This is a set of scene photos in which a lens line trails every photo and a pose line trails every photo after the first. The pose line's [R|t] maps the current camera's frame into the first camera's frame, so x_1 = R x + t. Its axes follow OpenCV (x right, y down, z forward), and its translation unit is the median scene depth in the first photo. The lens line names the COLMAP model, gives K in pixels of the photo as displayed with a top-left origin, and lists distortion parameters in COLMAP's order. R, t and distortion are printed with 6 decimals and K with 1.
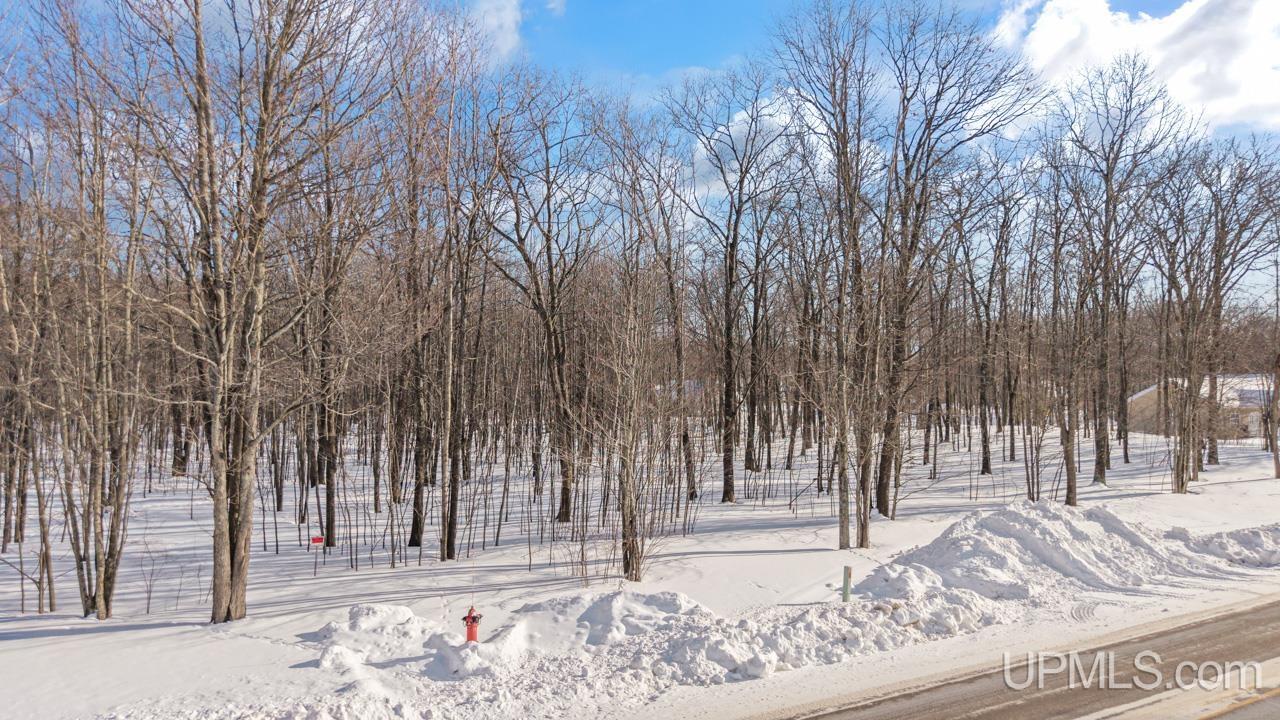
lens RADIAL K [[900.1, 0, 636.2], [0, 900.1, 360.1], [0, 0, 1]] dist [0.031879, -0.013449]
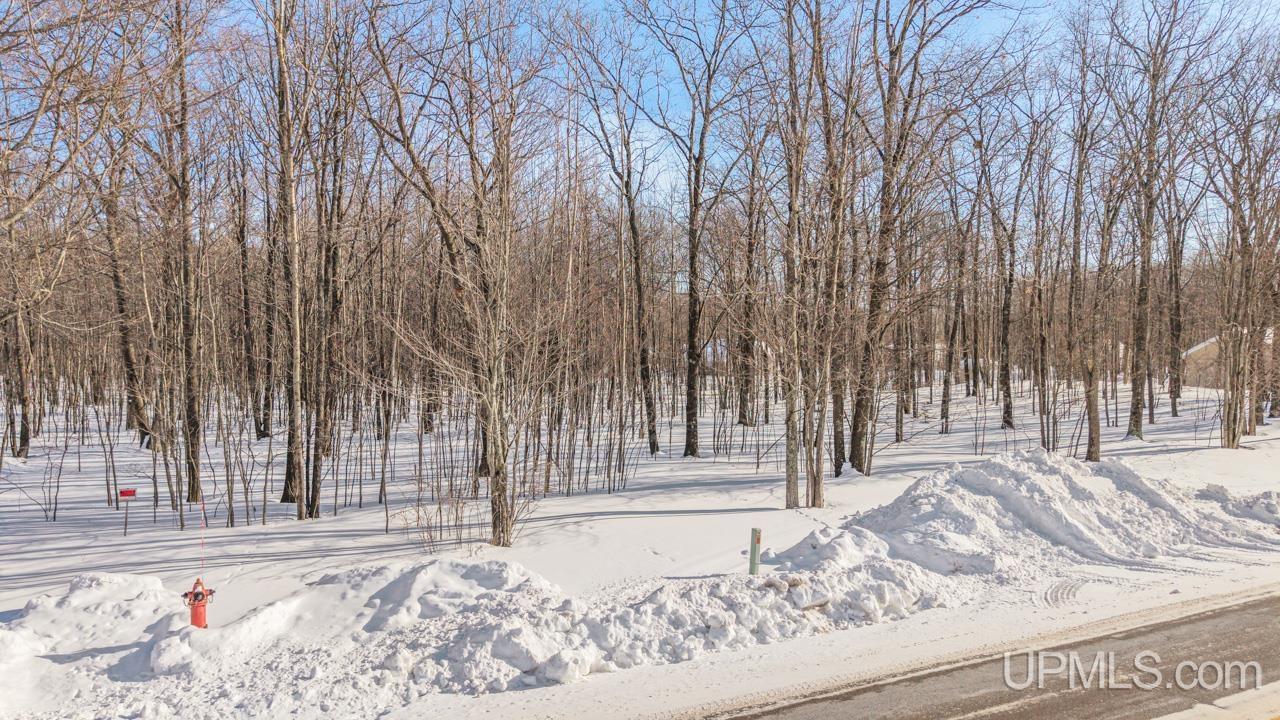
lens RADIAL K [[900.1, 0, 645.2], [0, 900.1, 361.2], [0, 0, 1]] dist [0.031879, -0.013449]
pose [[0.998509, -0.001968, -0.054556, 0.201773], [0.003879, 0.999381, 0.034952, 0.065075], [0.054454, -0.035111, 0.997899, 0.262620]]
